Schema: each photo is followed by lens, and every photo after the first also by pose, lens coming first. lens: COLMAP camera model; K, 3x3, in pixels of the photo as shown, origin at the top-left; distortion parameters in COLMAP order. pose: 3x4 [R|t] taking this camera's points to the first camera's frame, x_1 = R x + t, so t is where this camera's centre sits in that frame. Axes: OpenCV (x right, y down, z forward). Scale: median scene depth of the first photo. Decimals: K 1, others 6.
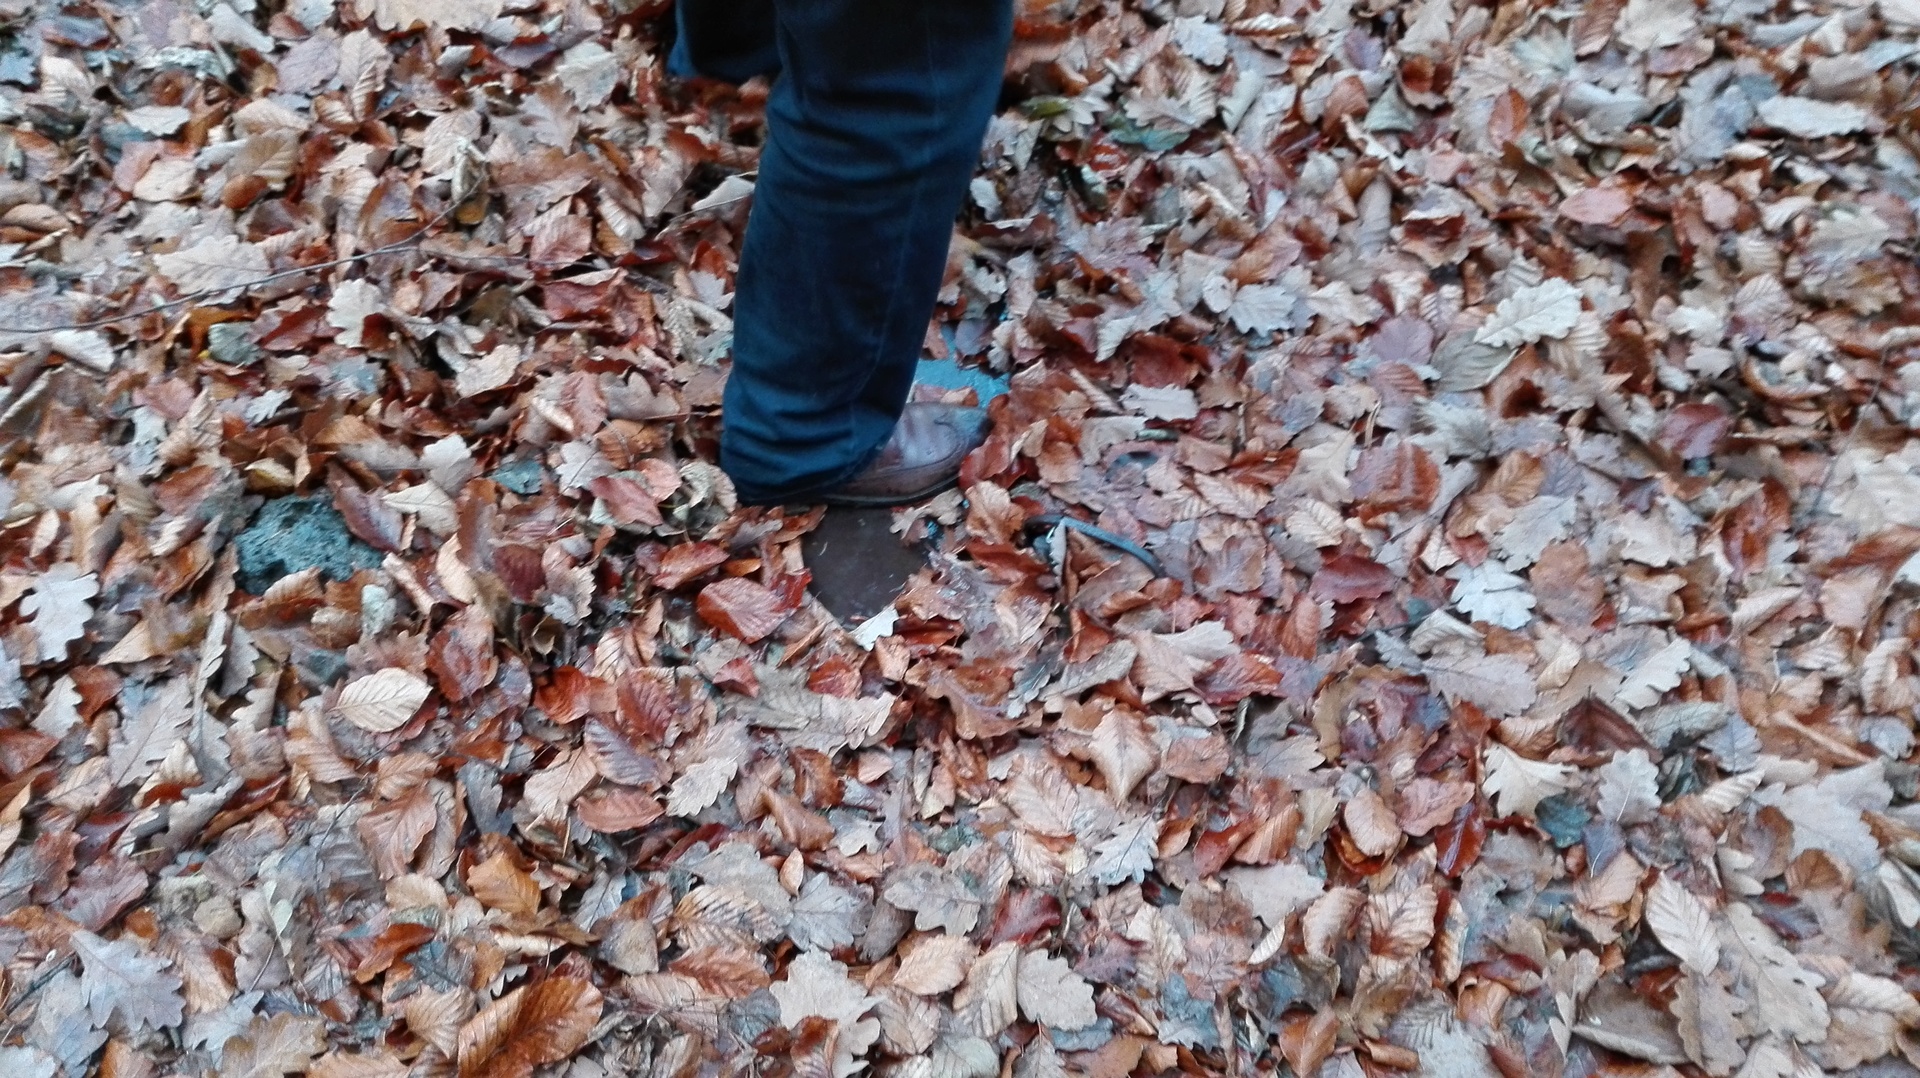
lens RADIAL K [[1646.8, 0, 960.0], [0, 1646.8, 539.0], [0, 0, 1]] dist [0.138429, -0.252397]
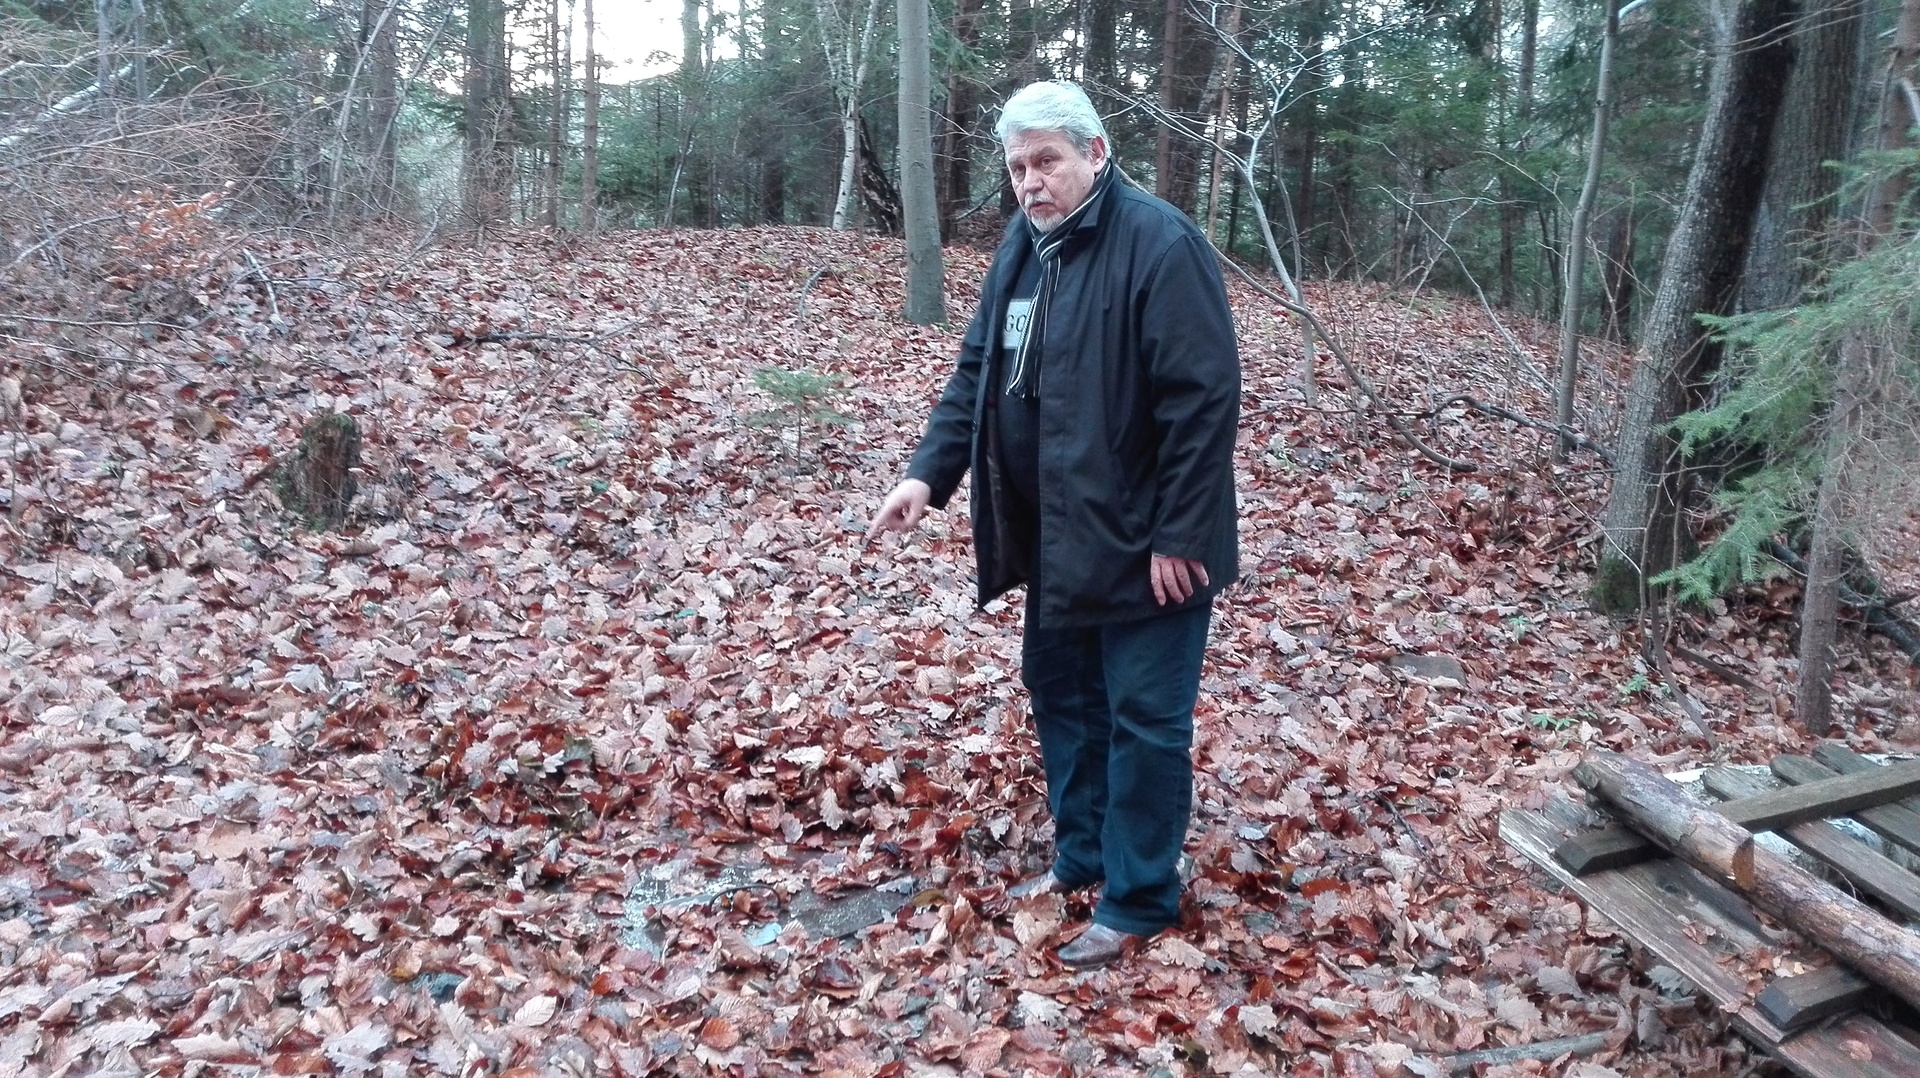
lens RADIAL K [[1532.2, 0, 960.0], [0, 1532.2, 539.0], [0, 0, 1]] dist [0.096467, -0.117968]
pose [[0.699673, -0.133121, 0.701952, -1.196160], [0.539068, 0.743161, -0.396382, 0.671683], [-0.468897, 0.655737, 0.591731, -0.715961]]
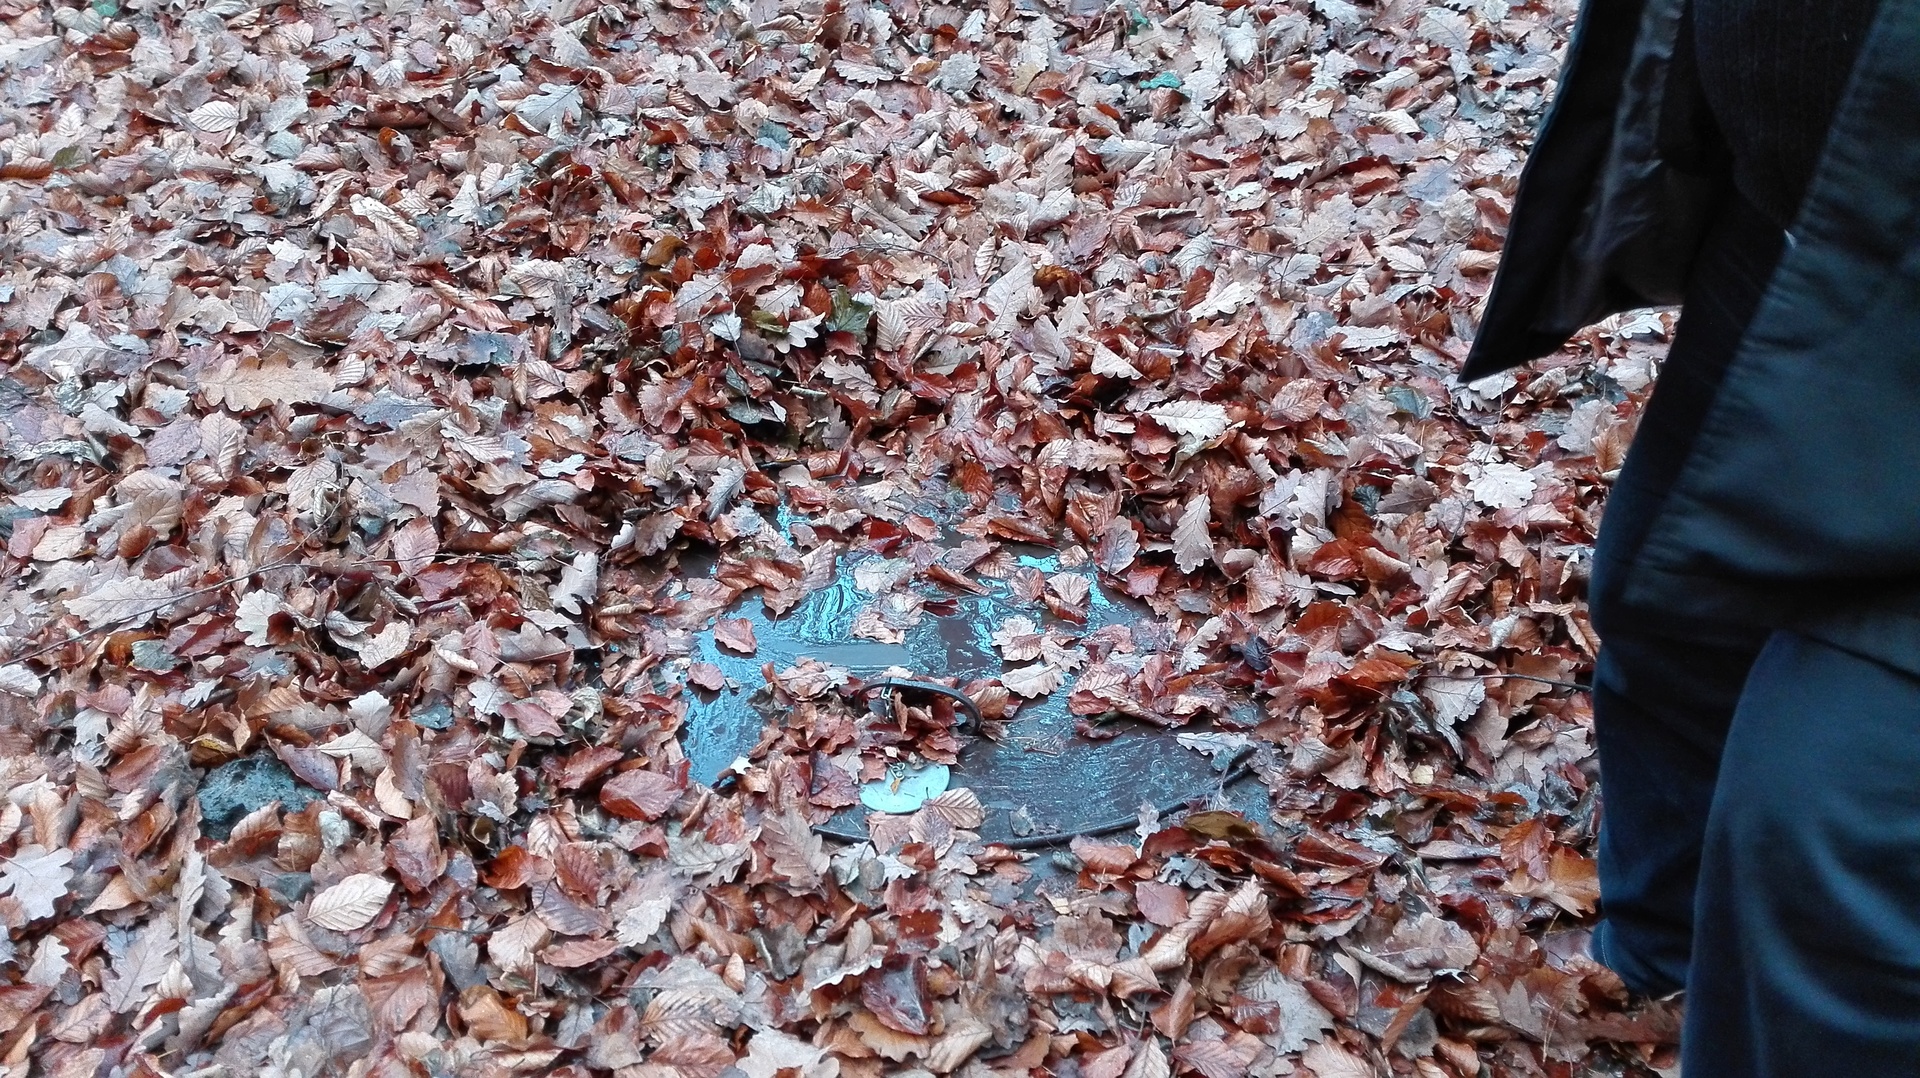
lens RADIAL K [[1532.2, 0, 960.0], [0, 1532.2, 539.0], [0, 0, 1]] dist [0.096467, -0.117968]
pose [[0.969520, -0.139006, 0.201762, -0.110759], [0.182906, 0.958538, -0.218517, 0.154749], [-0.163022, 0.248760, 0.954747, -0.143442]]
